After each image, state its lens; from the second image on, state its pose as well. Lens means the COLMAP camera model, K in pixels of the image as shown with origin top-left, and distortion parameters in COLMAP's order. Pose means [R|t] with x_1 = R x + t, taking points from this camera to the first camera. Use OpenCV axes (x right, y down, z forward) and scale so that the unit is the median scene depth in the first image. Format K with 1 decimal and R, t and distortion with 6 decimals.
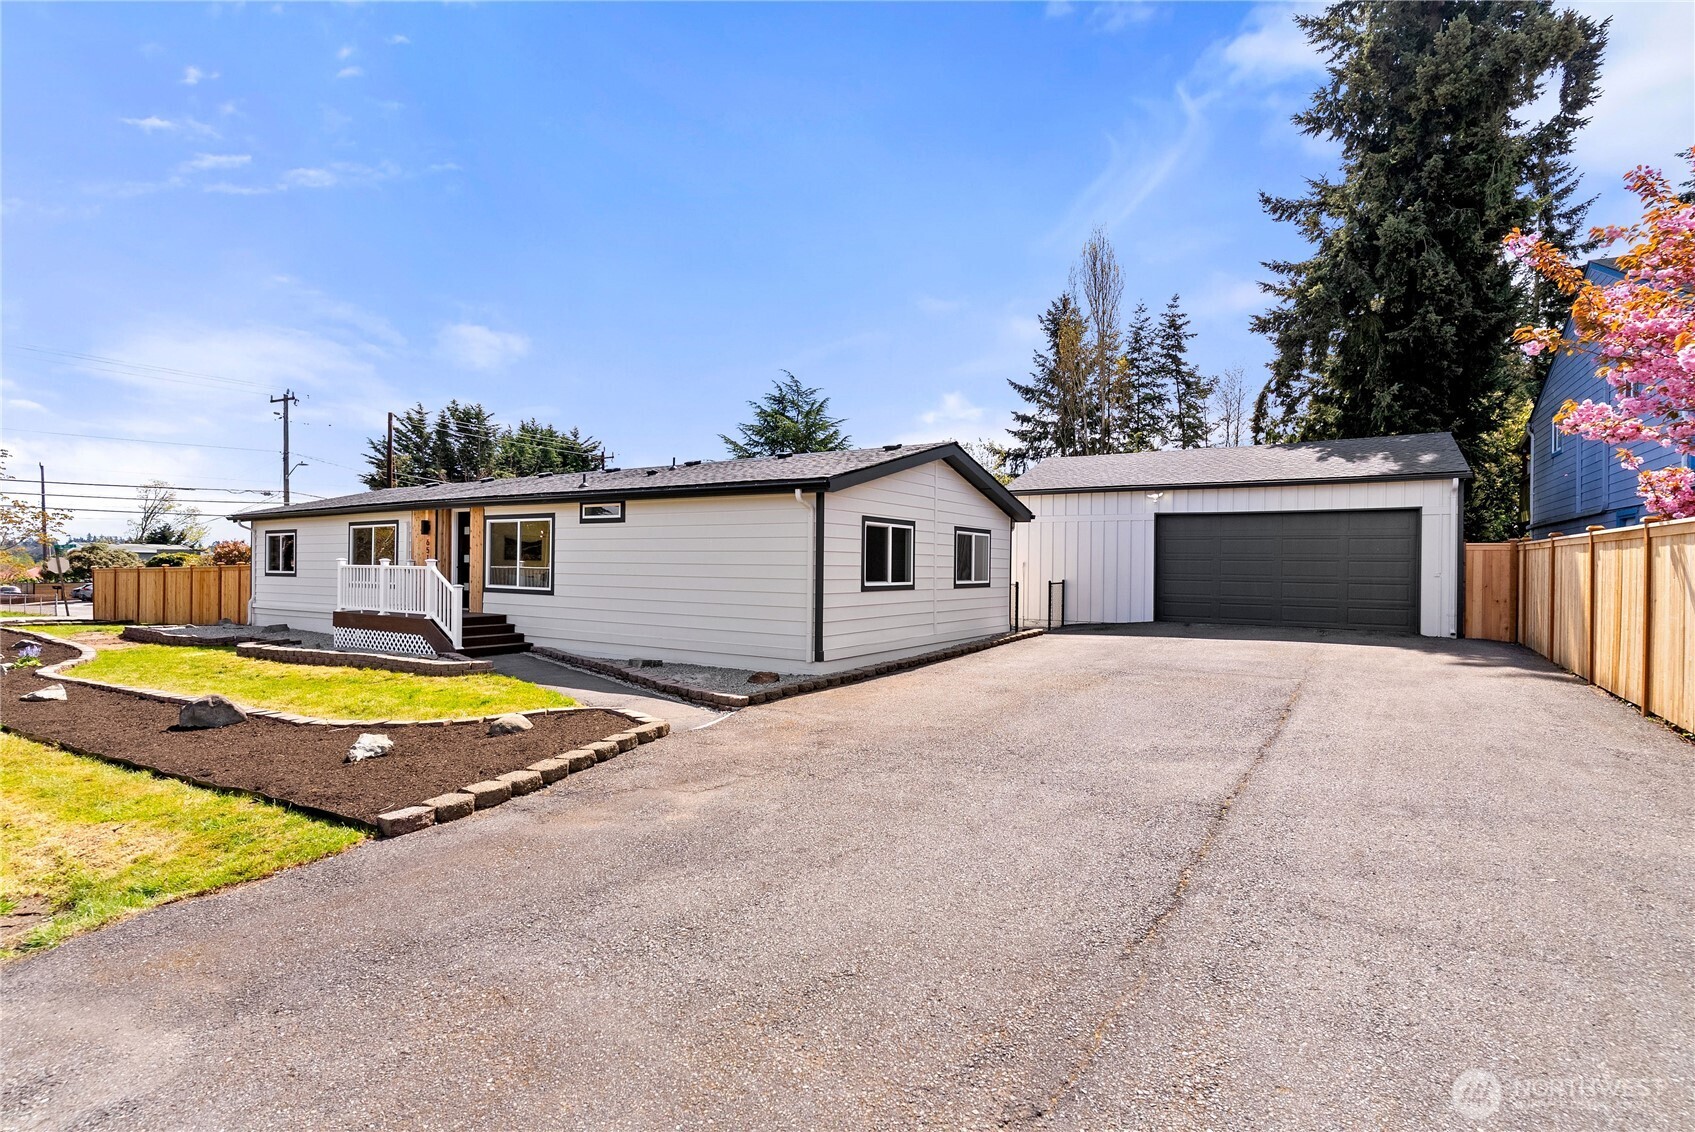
lens RADIAL K [[805.7, 0, 845.7], [0, 805.7, 567.5], [0, 0, 1]] dist [0.004080, -0.002366]
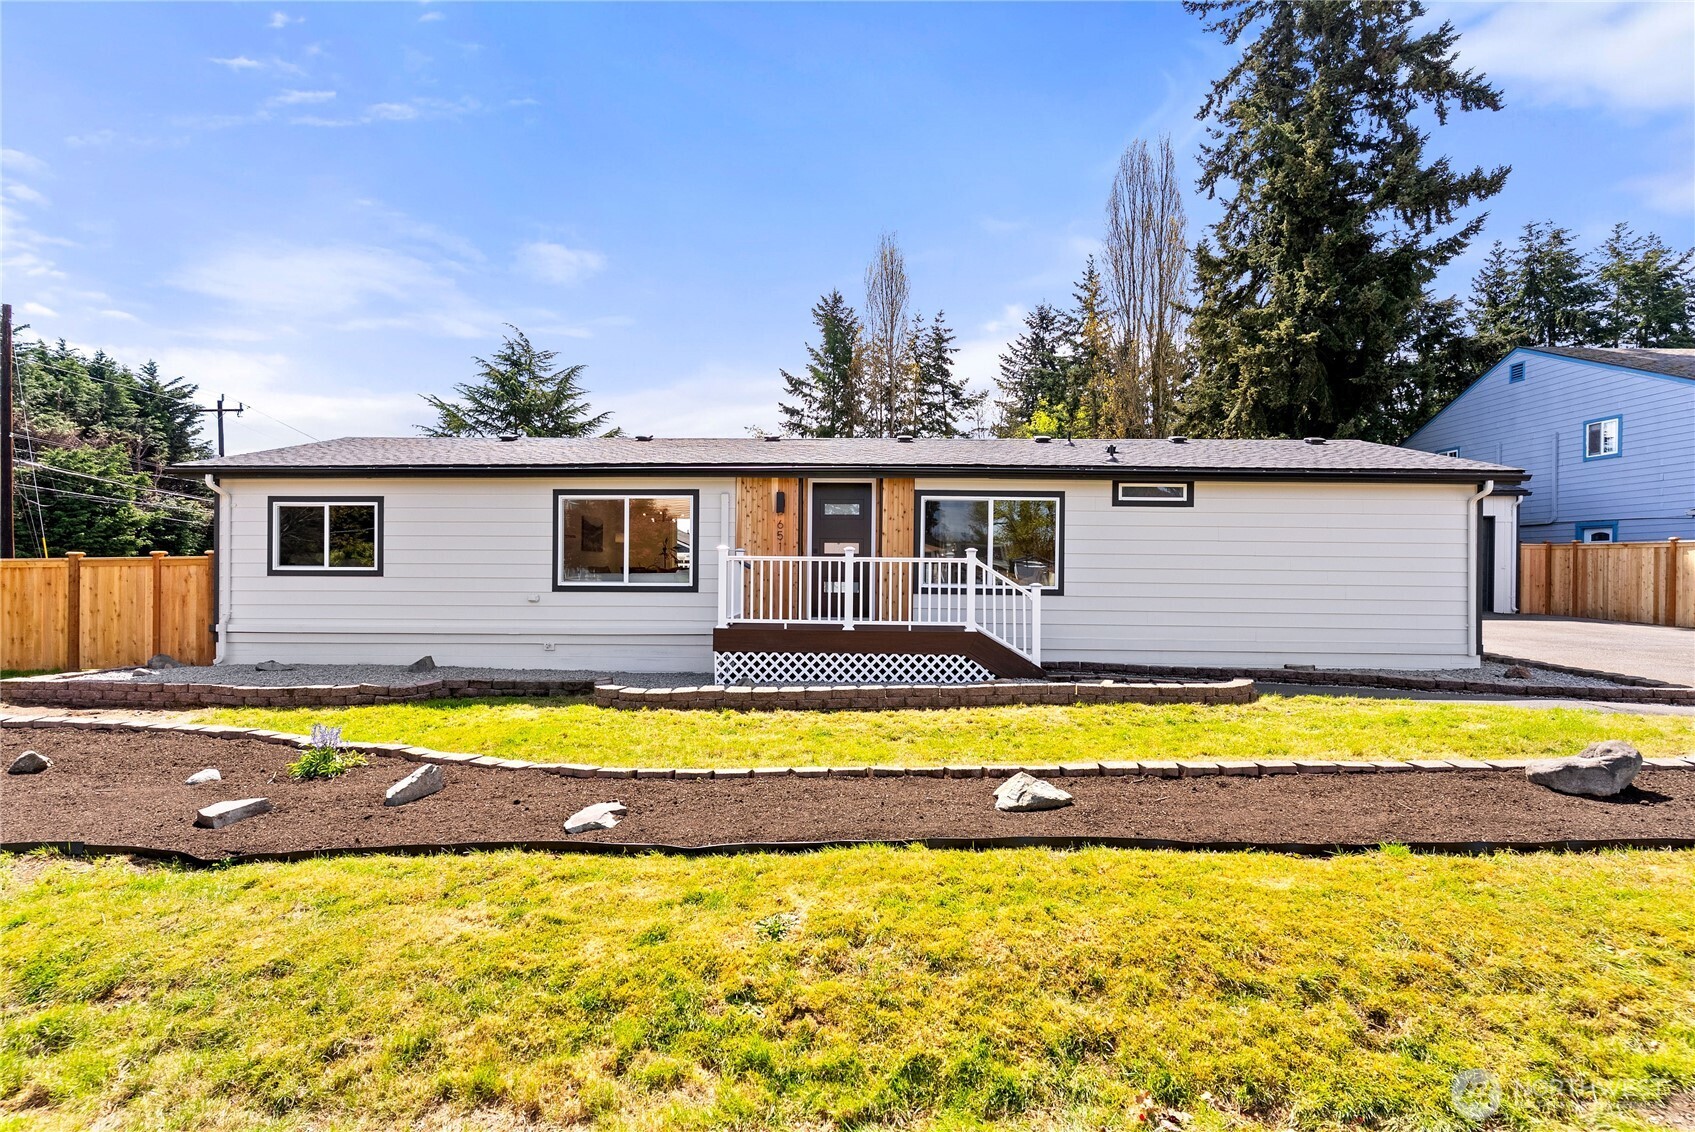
lens RADIAL K [[826.6, 0, 848.7], [0, 826.6, 567.5], [0, 0, 1]] dist [-0.000449, -0.000562]
pose [[0.855948, -0.002585, 0.517055, -0.269229], [0.000486, 0.999991, 0.004195, 0.000938], [-0.517061, -0.003339, 0.855942, 0.116434]]
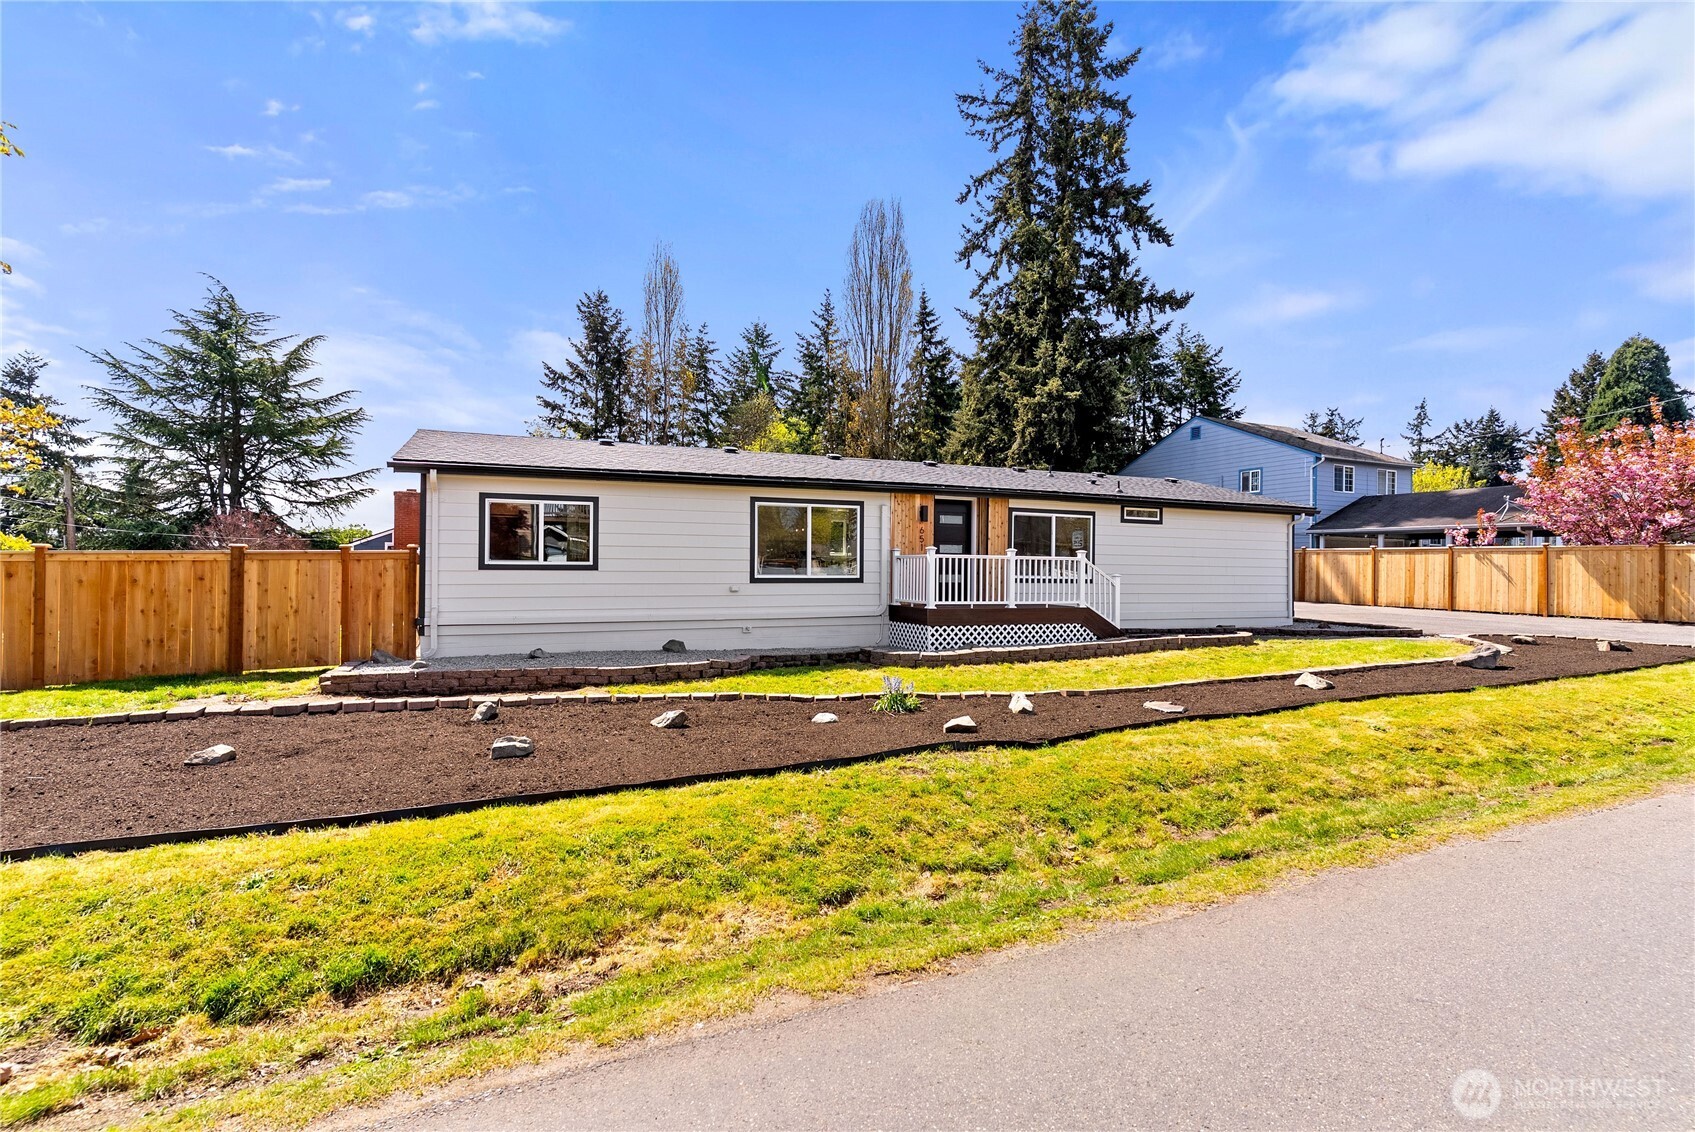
lens RADIAL K [[805.7, 0, 851.9], [0, 805.7, 569.4], [0, 0, 1]] dist [0.004080, -0.002366]
pose [[0.562359, -0.005584, 0.826875, -0.422583], [-0.003541, 0.999952, 0.009162, 0.001522], [-0.826886, -0.008080, 0.562312, 0.179122]]
